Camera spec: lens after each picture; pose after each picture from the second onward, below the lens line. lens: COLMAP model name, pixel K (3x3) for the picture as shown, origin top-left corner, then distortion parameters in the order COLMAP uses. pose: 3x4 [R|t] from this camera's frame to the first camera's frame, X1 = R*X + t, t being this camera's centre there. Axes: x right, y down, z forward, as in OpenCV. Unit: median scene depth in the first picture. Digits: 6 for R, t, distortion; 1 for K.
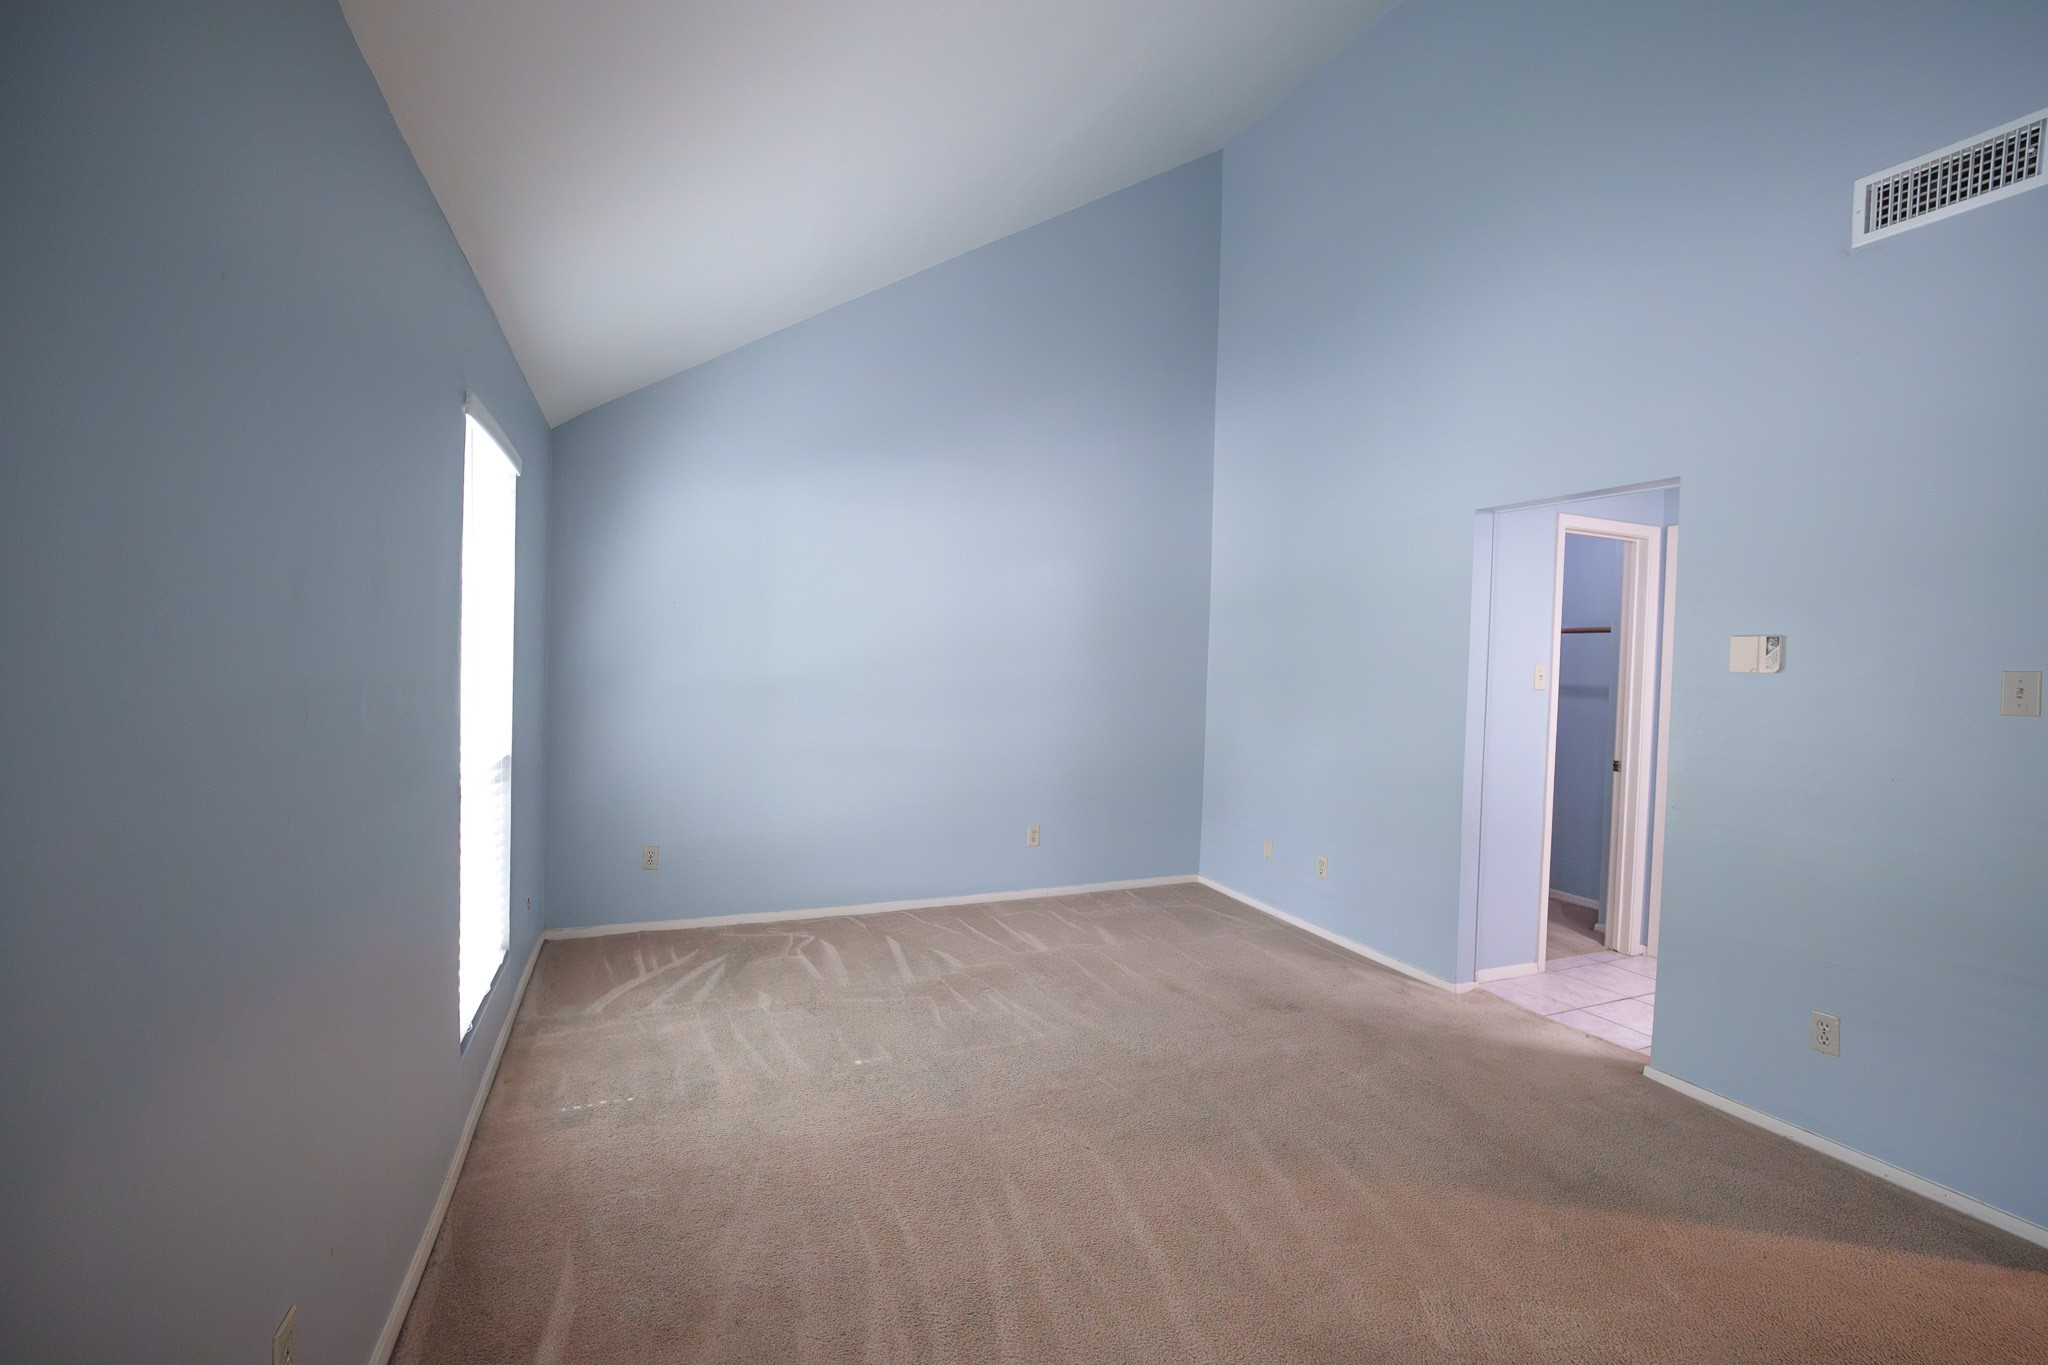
lens RADIAL K [[840.2, 0, 1026.4], [0, 840.2, 673.0], [0, 0, 1]] dist [-0.002887, 0.000491]
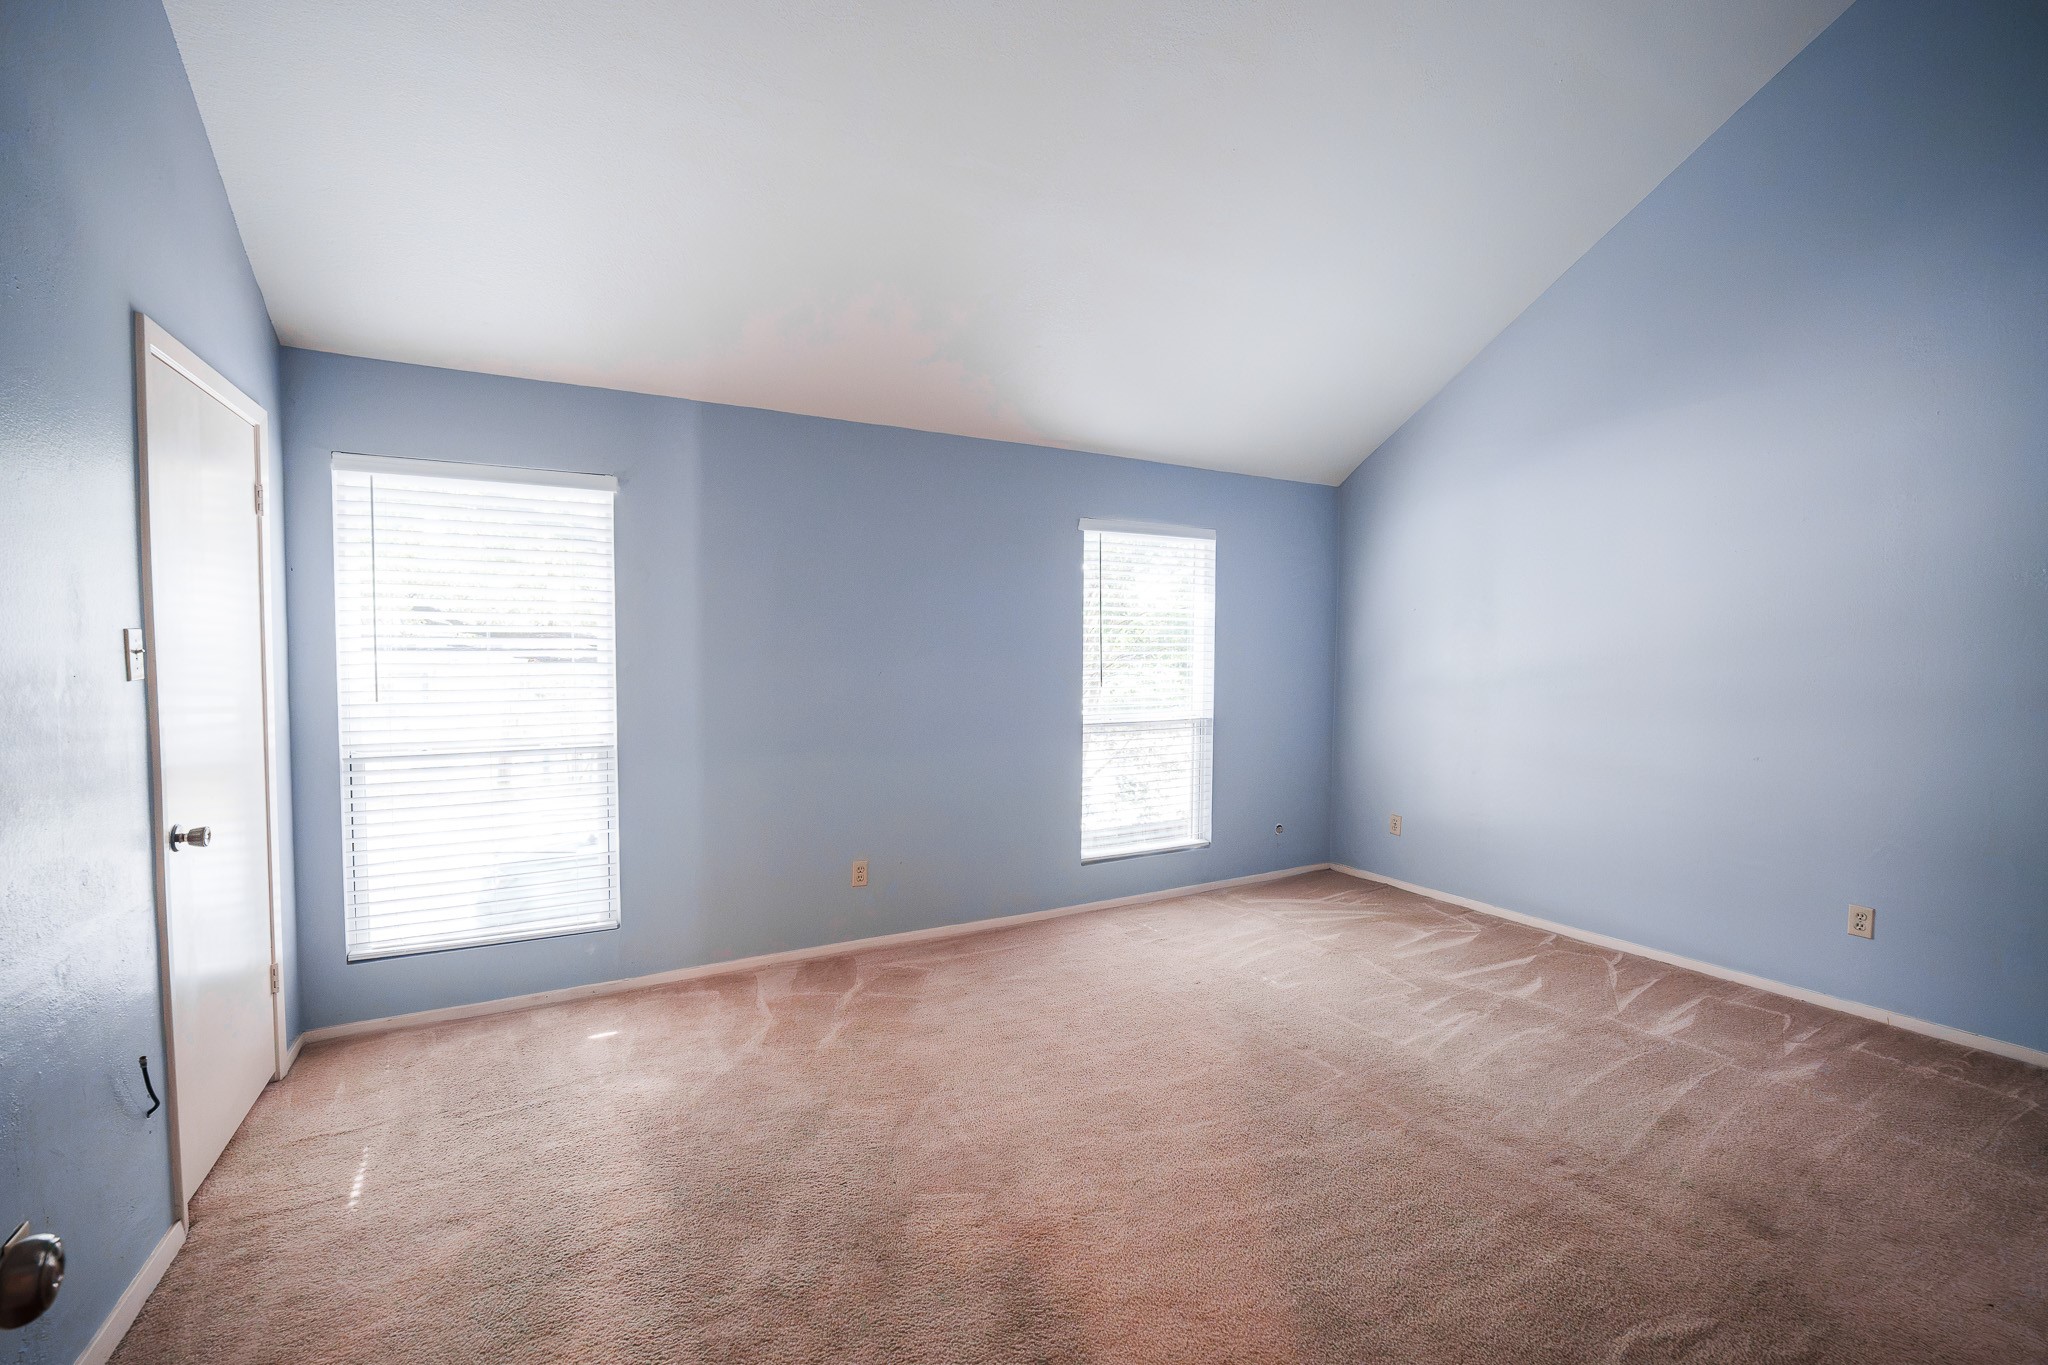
lens RADIAL K [[840.2, 0, 1025.8], [0, 840.2, 685.4], [0, 0, 1]] dist [-0.002887, 0.000491]
pose [[0.161417, 0.022555, -0.986629, 0.704209], [-0.013479, 0.999696, 0.020649, 0.007452], [0.986794, 0.009966, 0.161672, 0.328071]]
